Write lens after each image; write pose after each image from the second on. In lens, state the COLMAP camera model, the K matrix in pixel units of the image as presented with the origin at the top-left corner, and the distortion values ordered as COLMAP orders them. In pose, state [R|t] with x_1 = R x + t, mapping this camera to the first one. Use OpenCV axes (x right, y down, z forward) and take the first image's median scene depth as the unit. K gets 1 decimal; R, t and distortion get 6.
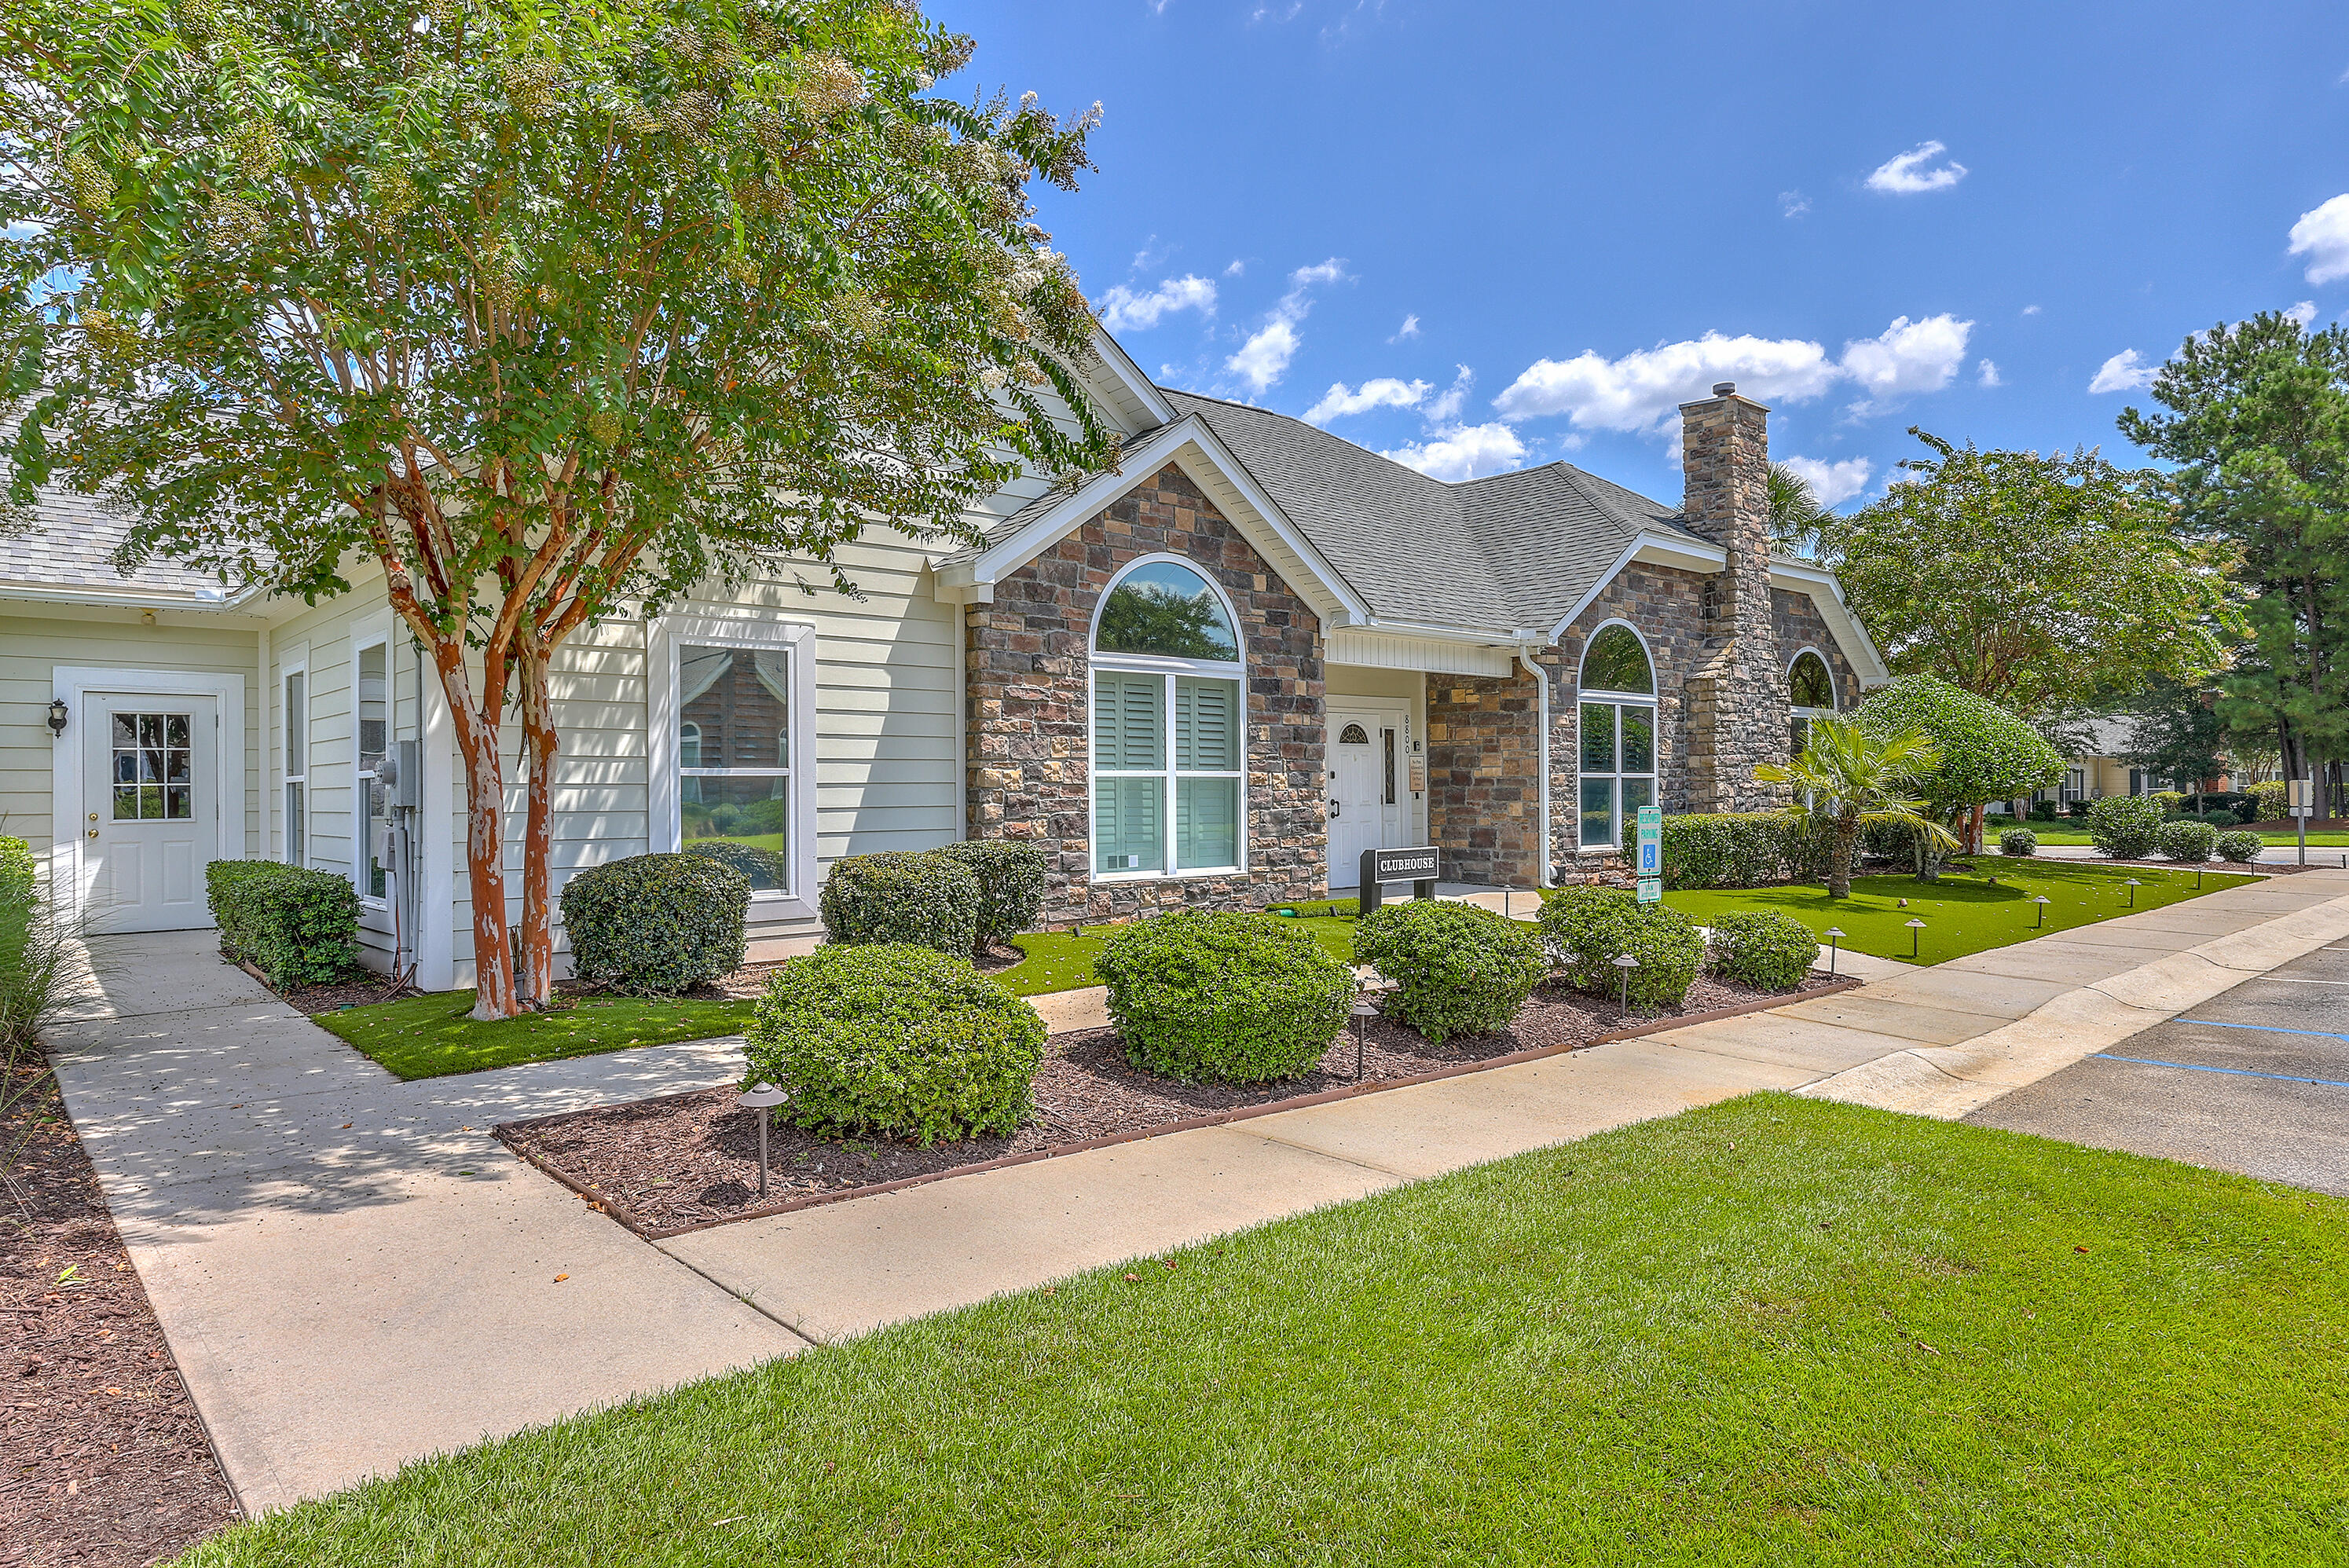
lens RADIAL K [[1404.3, 0, 1173.9], [0, 1404.3, 787.5], [0, 0, 1]] dist [0.002912, -0.000279]
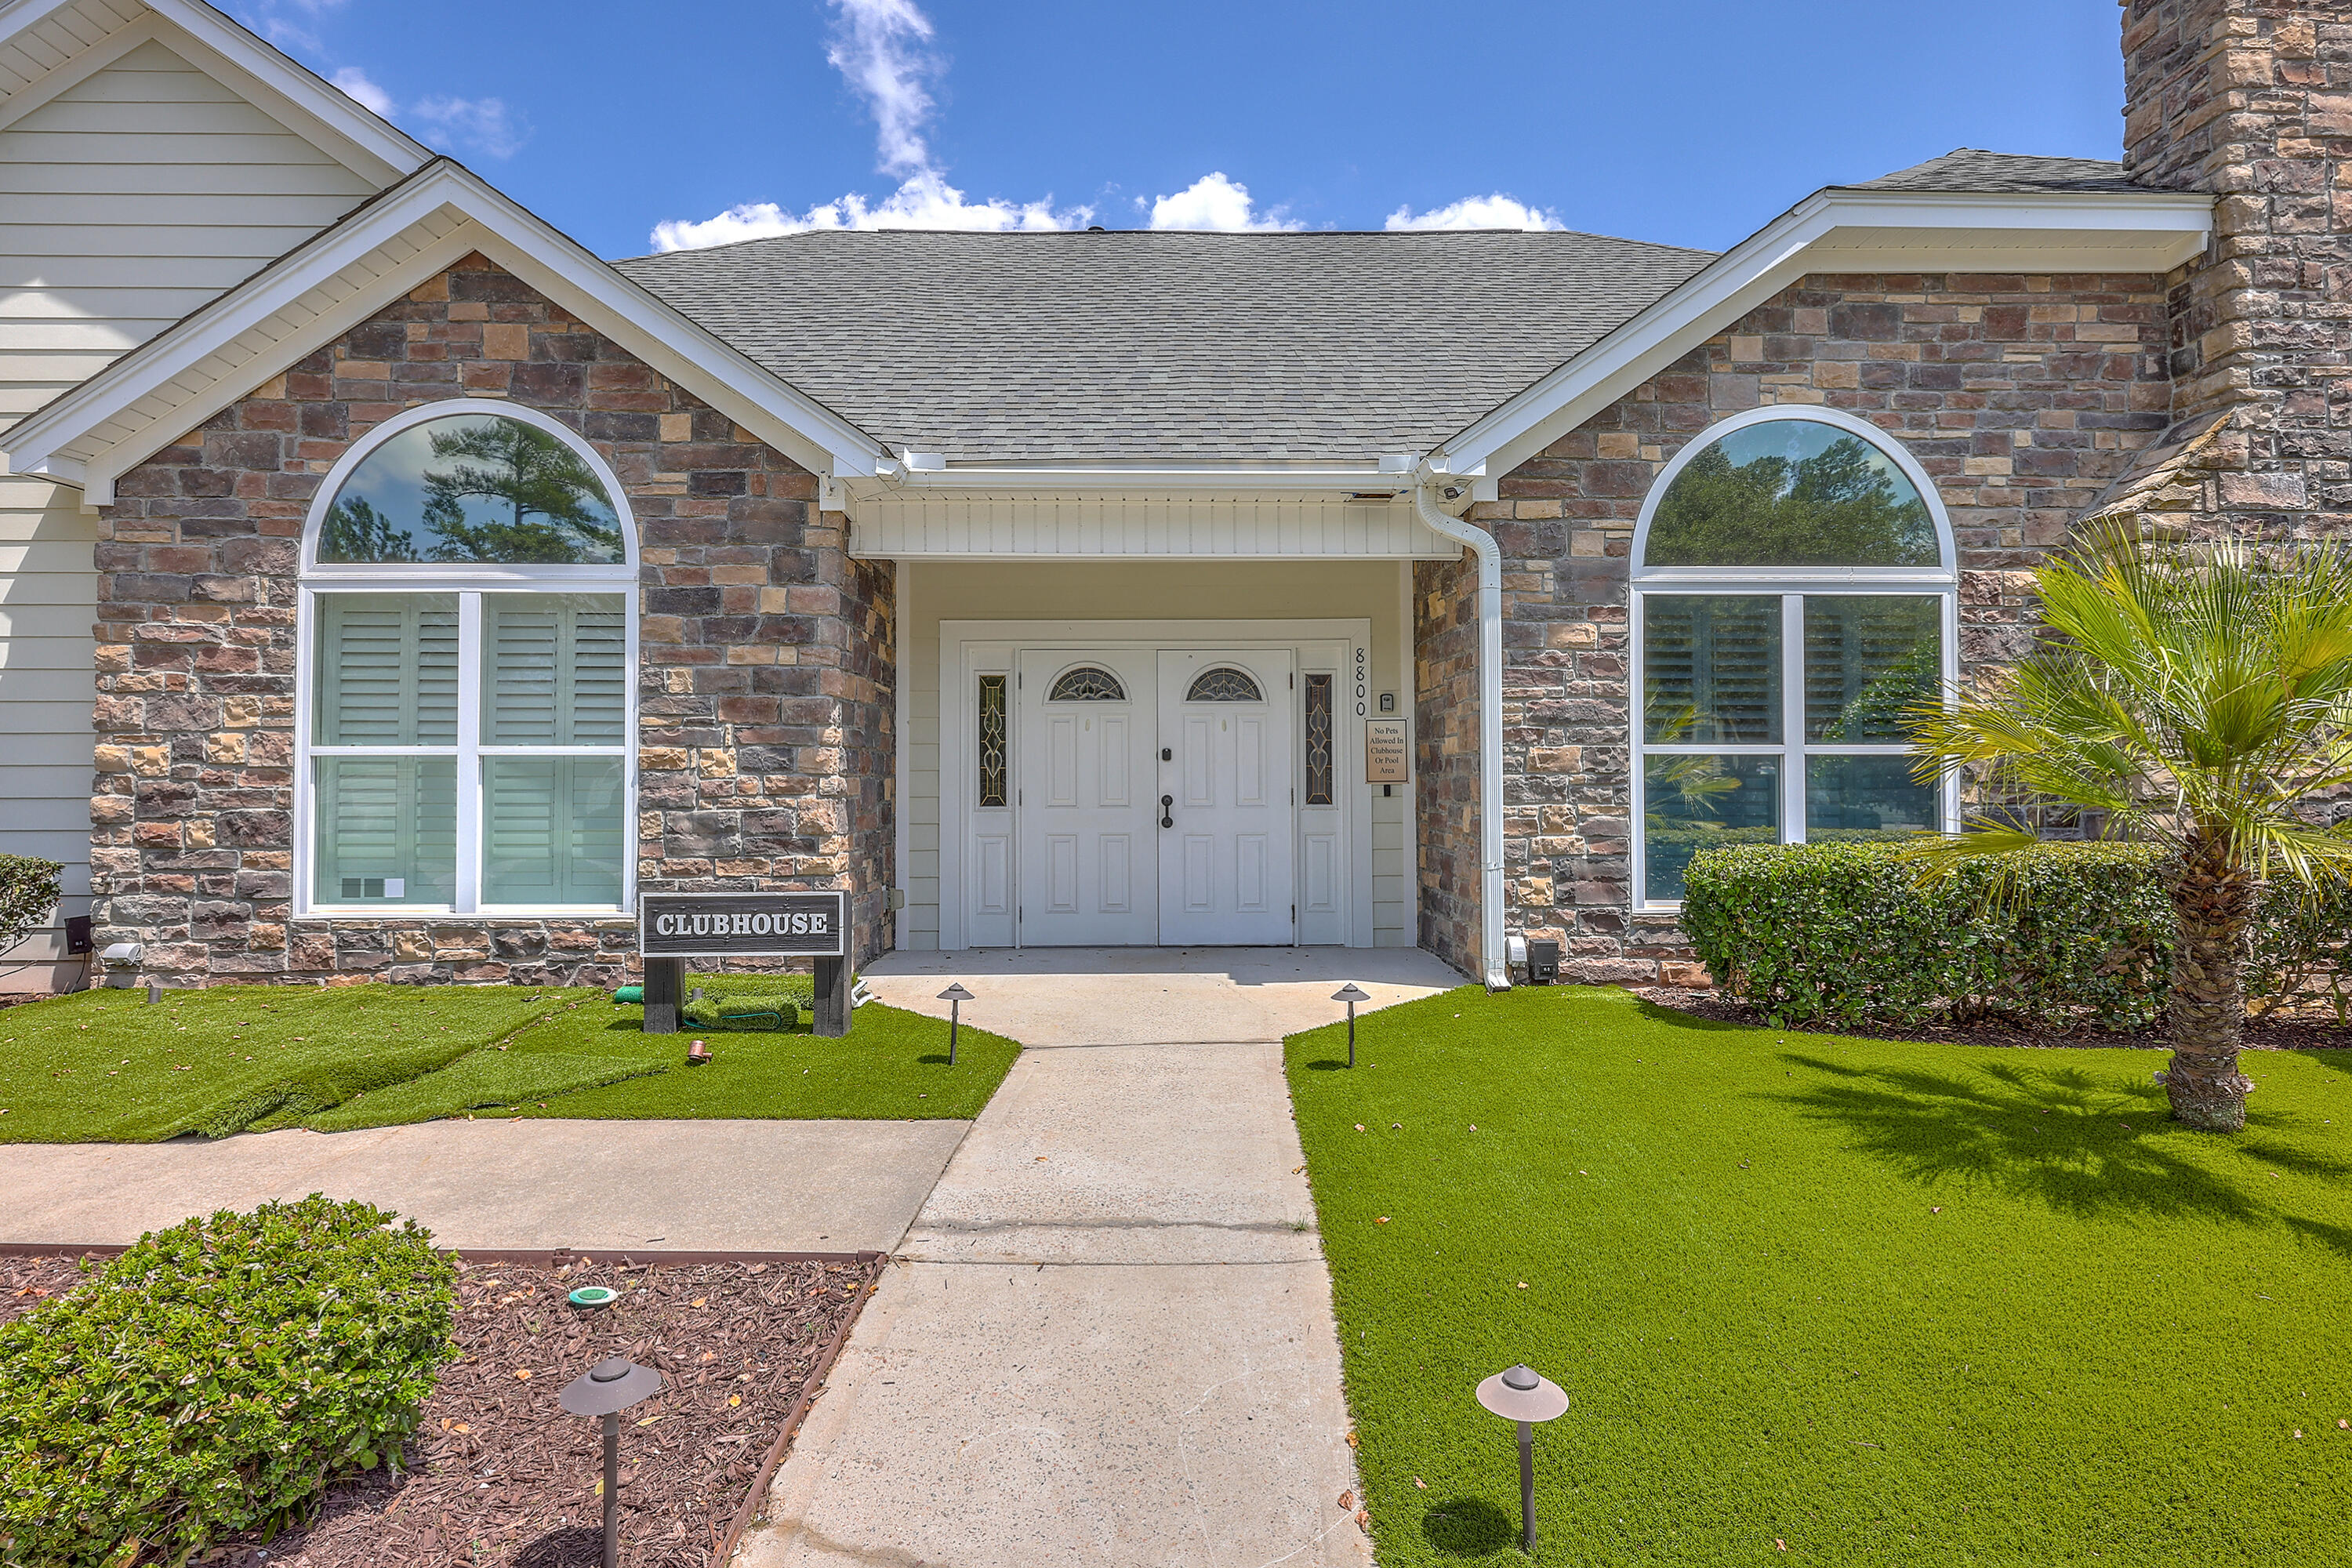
lens RADIAL K [[1242.0, 0, 1176.1], [0, 1242.0, 768.1], [0, 0, 1]] dist [0.001081, 0.001614]
pose [[0.757830, -0.006665, -0.652418, 0.586098], [-0.002322, 0.999914, -0.012912, 0.004299], [0.652448, 0.011300, 0.757749, 0.773869]]
